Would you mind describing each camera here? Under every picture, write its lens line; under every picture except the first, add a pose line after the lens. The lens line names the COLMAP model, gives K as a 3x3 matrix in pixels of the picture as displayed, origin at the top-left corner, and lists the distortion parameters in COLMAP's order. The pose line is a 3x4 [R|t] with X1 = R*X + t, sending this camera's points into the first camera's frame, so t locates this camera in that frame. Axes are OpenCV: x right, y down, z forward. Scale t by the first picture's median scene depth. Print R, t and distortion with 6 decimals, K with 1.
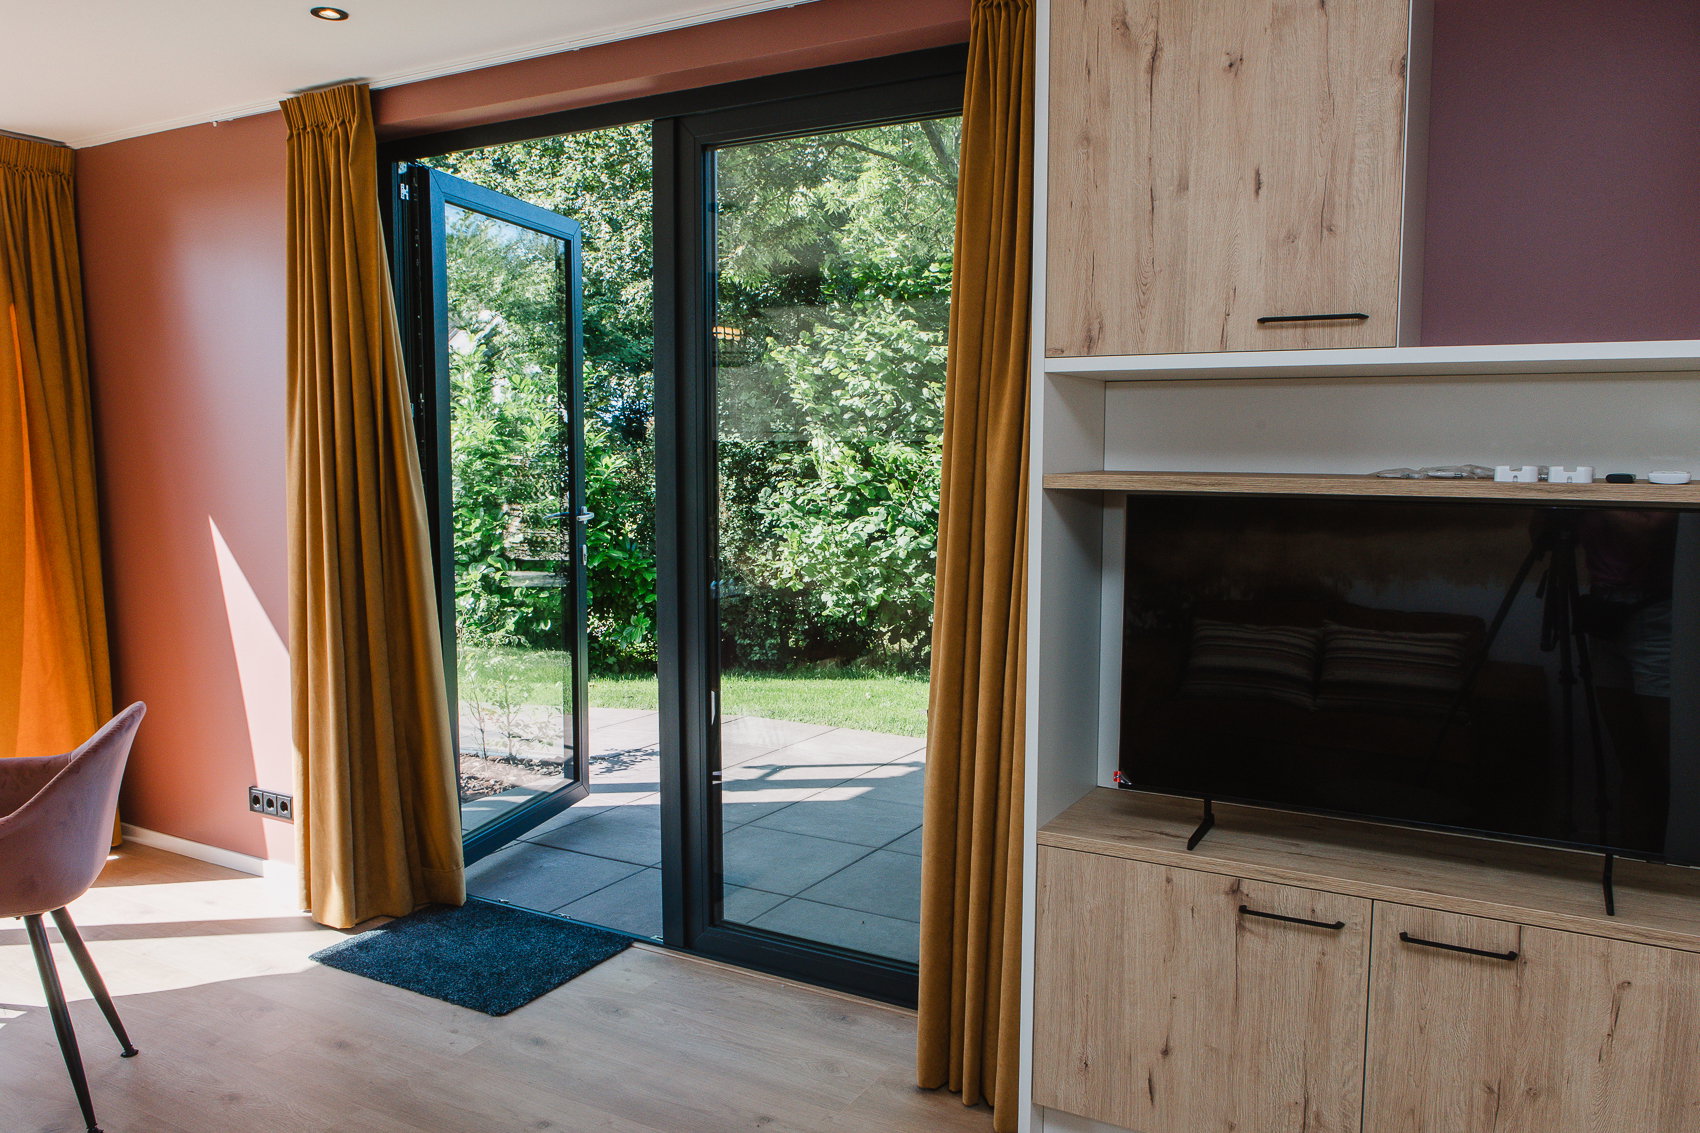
lens RADIAL K [[1253.0, 0, 848.8], [0, 1253.0, 554.7], [0, 0, 1]] dist [-0.022696, 0.013944]
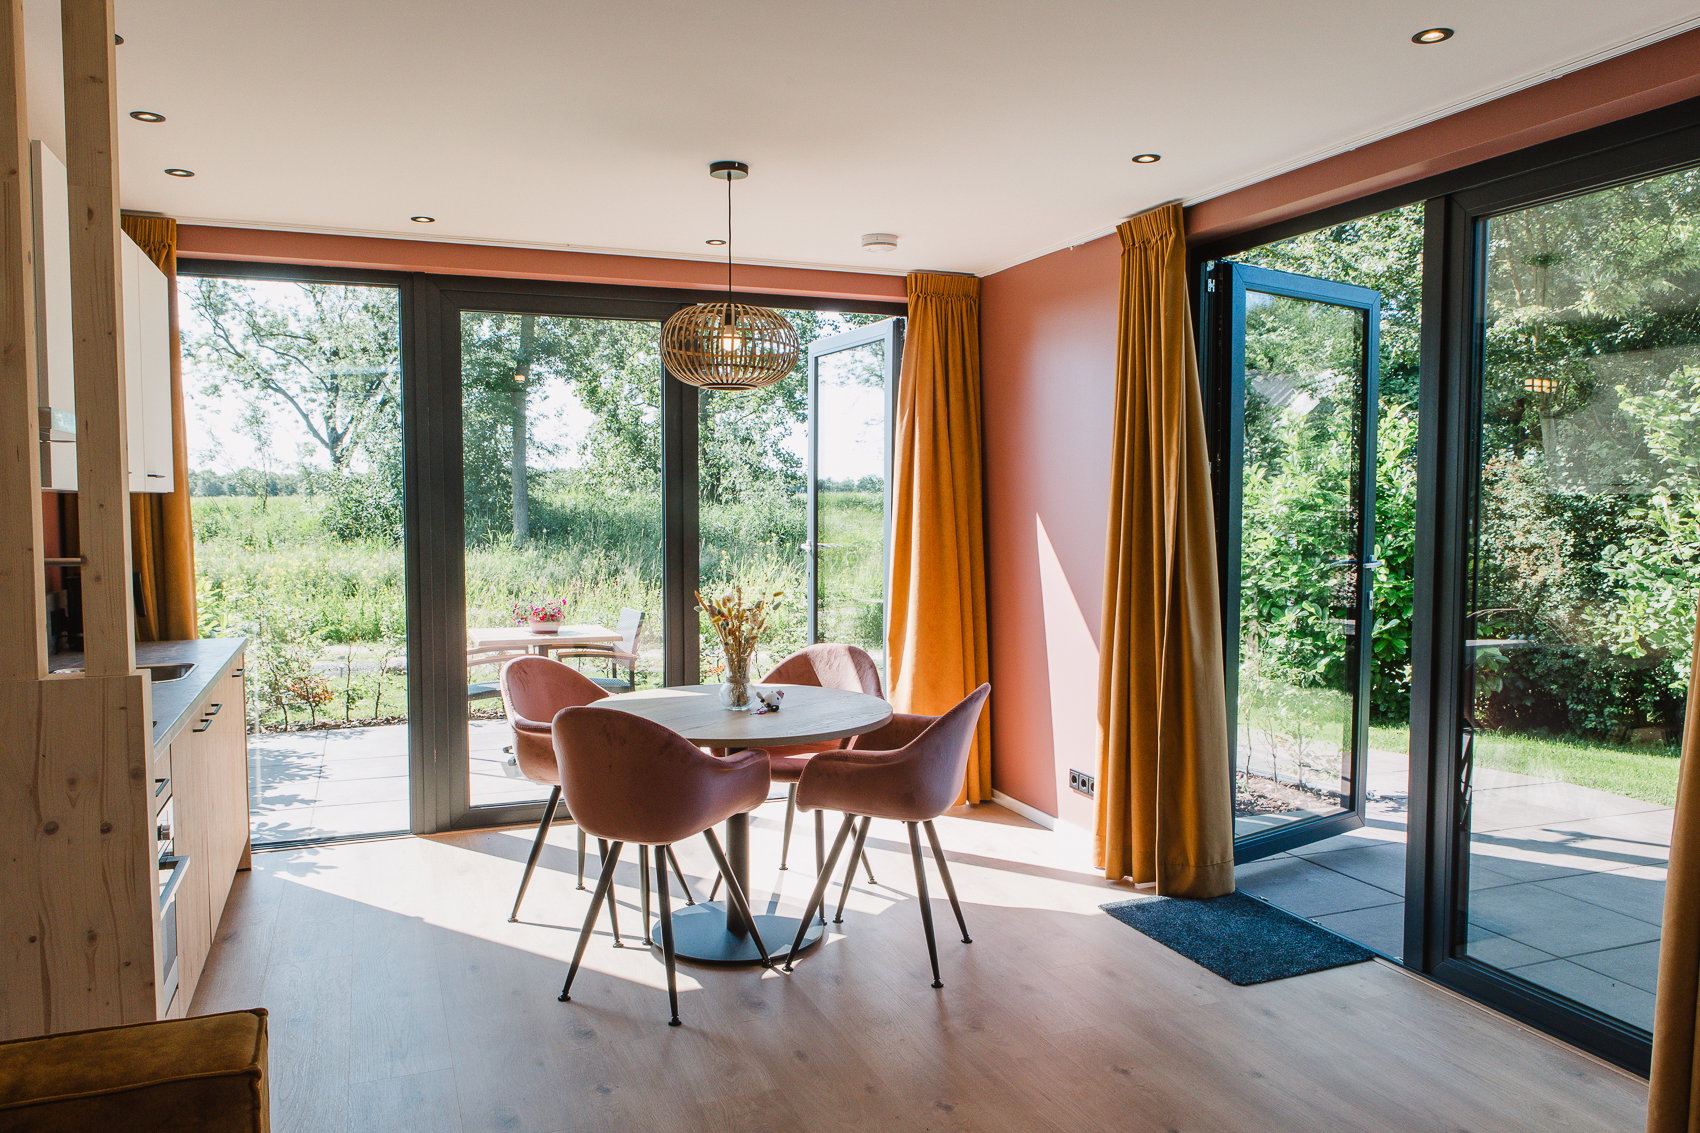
lens RADIAL K [[1253.0, 0, 855.5], [0, 1253.0, 571.4], [0, 0, 1]] dist [-0.022696, 0.013944]
pose [[0.781149, 0.038287, -0.623169, 0.133656], [-0.055804, 0.998405, -0.008610, 0.010891], [0.621845, 0.041501, 0.782040, -0.134601]]
